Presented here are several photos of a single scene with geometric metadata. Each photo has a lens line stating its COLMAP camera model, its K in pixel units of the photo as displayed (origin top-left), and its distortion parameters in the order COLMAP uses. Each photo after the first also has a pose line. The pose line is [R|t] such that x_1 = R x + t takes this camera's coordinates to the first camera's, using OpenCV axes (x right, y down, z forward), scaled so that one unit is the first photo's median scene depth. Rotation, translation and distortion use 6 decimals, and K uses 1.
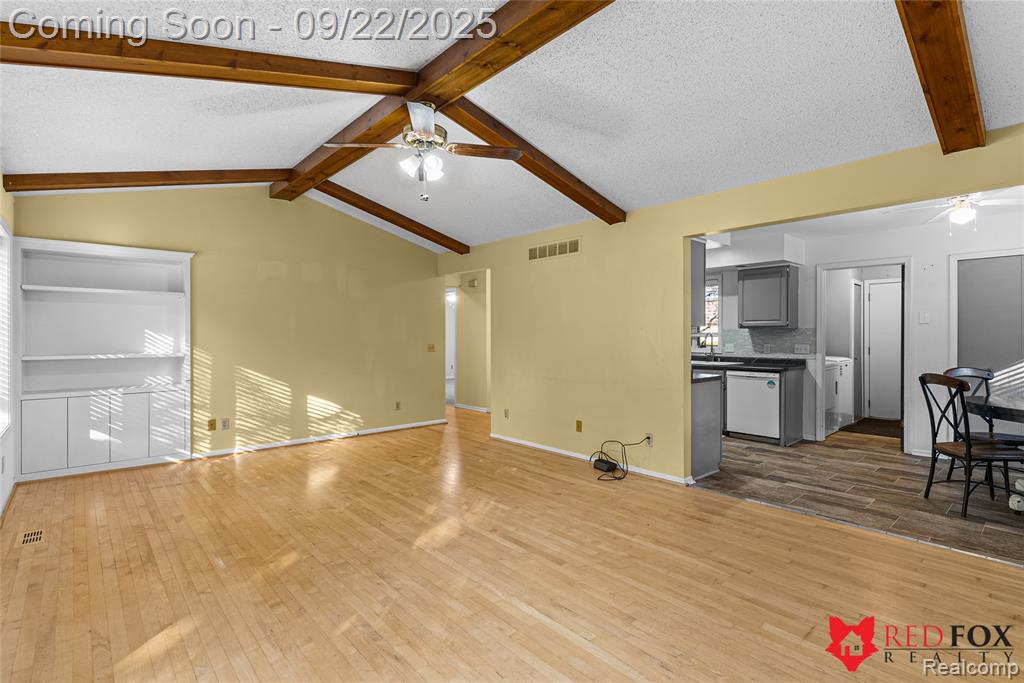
lens RADIAL K [[488.5, 0, 510.6], [0, 488.5, 336.3], [0, 0, 1]] dist [-0.001313, 0.000581]
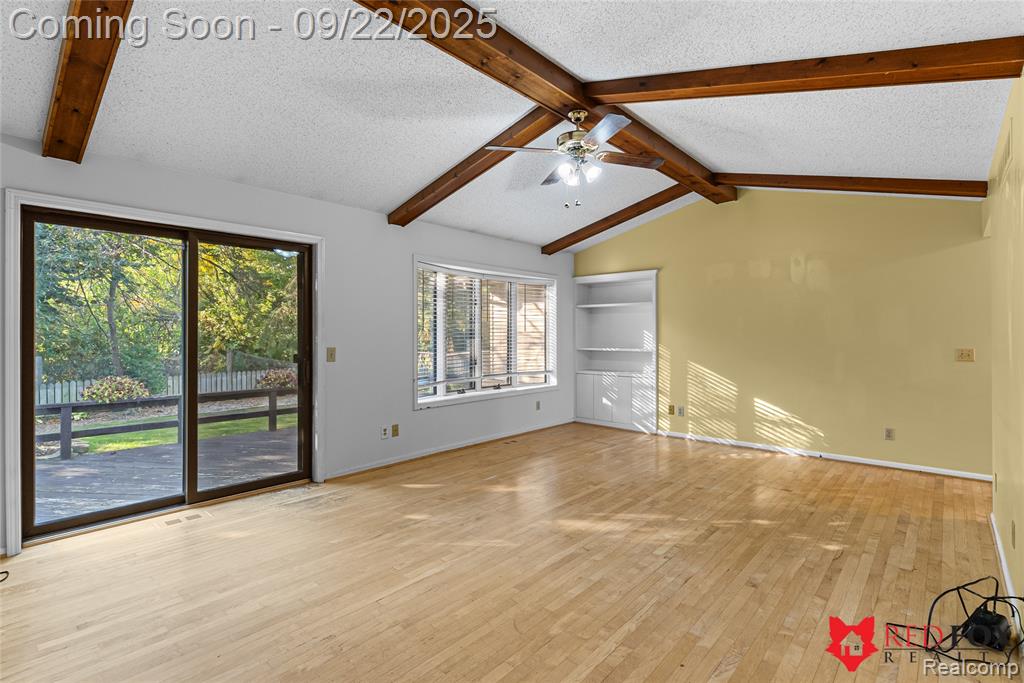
lens RADIAL K [[488.5, 0, 510.6], [0, 488.5, 336.3], [0, 0, 1]] dist [-0.001313, 0.000581]
pose [[0.108346, 0.004052, -0.994105, 0.654069], [-0.002070, 0.999990, 0.003851, -0.003462], [0.994111, 0.001640, 0.108353, 0.579526]]
